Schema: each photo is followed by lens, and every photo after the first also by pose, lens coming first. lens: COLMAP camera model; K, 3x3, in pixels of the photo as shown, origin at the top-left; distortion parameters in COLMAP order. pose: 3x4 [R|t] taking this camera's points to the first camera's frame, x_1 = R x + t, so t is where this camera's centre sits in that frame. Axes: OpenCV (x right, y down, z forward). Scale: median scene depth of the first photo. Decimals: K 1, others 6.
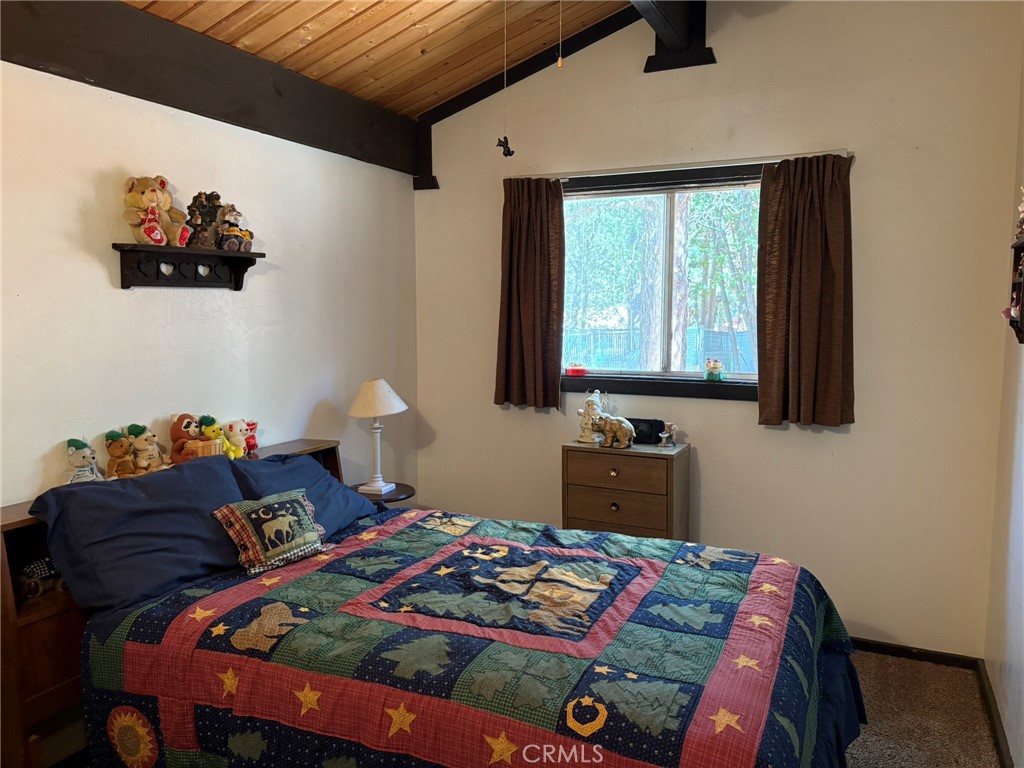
lens RADIAL K [[776.4, 0, 508.1], [0, 776.4, 383.7], [0, 0, 1]] dist [0.057824, -0.075236]
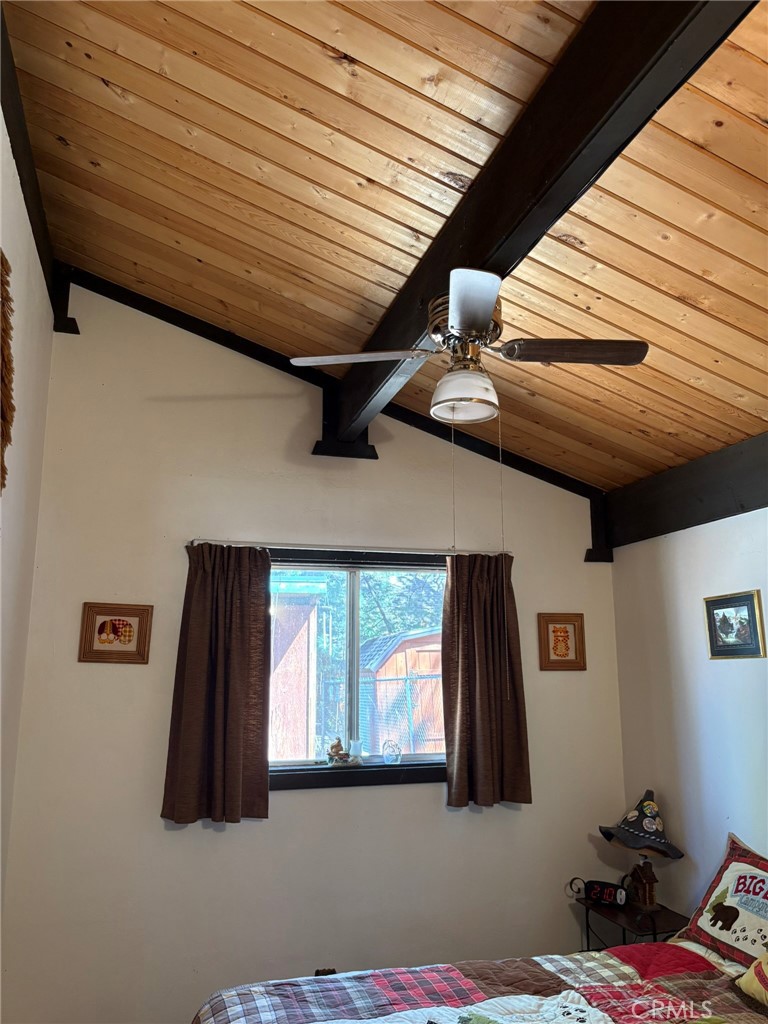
lens RADIAL K [[776.4, 0, 380.9], [0, 776.4, 512.6], [0, 0, 1]] dist [0.057824, -0.075236]
pose [[0.726619, 0.131849, 0.674270, -0.478624], [0.074646, 0.960452, -0.268252, -0.048253], [-0.682973, 0.245249, 0.688041, 0.282813]]
